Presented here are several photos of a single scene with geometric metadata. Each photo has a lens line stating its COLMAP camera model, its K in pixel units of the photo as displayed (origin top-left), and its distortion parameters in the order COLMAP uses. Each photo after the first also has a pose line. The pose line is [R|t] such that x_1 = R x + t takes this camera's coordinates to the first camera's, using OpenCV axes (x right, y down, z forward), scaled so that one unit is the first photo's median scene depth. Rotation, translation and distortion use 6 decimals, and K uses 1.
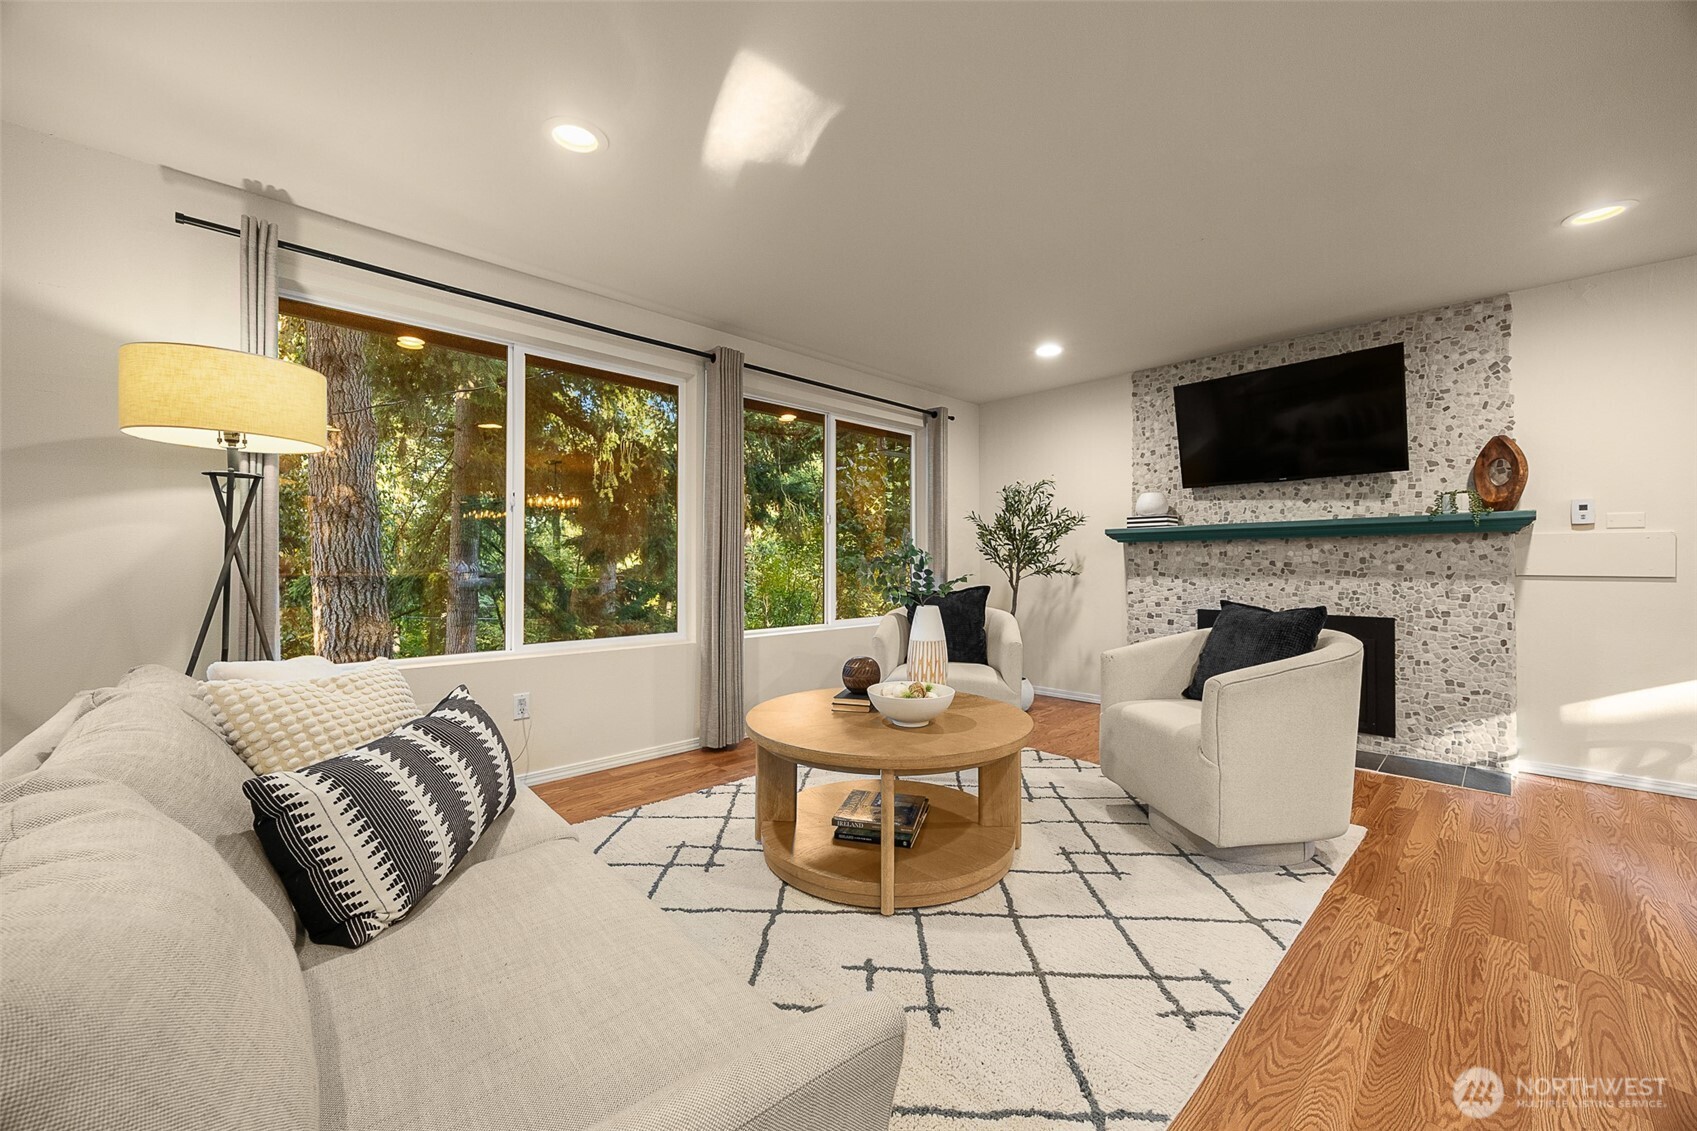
lens RADIAL K [[647.0, 0, 883.0], [0, 647.0, 547.0], [0, 0, 1]] dist [-0.003080, -0.000400]
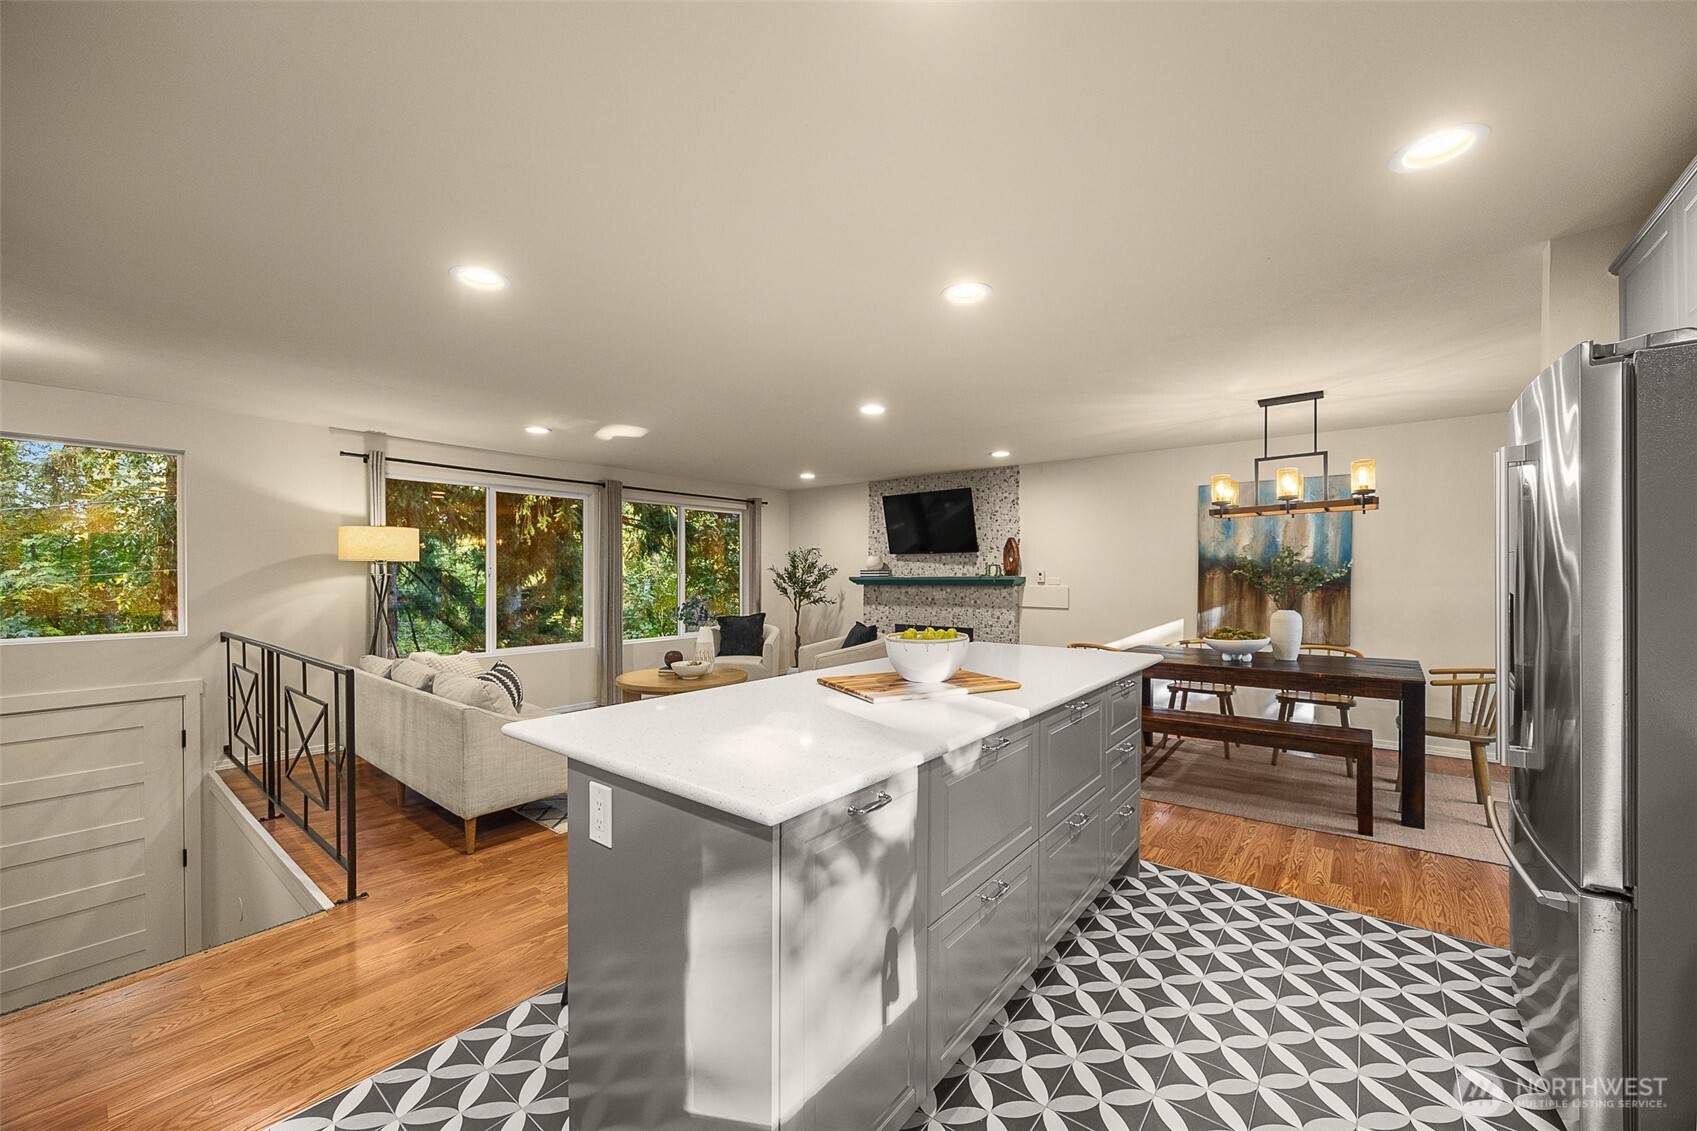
lens RADIAL K [[647.0, 0, 886.6], [0, 647.0, 563.8], [0, 0, 1]] dist [-0.003080, -0.000400]
pose [[0.991153, 0.000228, 0.132721, 0.273358], [-0.001687, 0.999939, 0.010881, -0.101501], [-0.132711, -0.011009, 0.991094, -0.868988]]
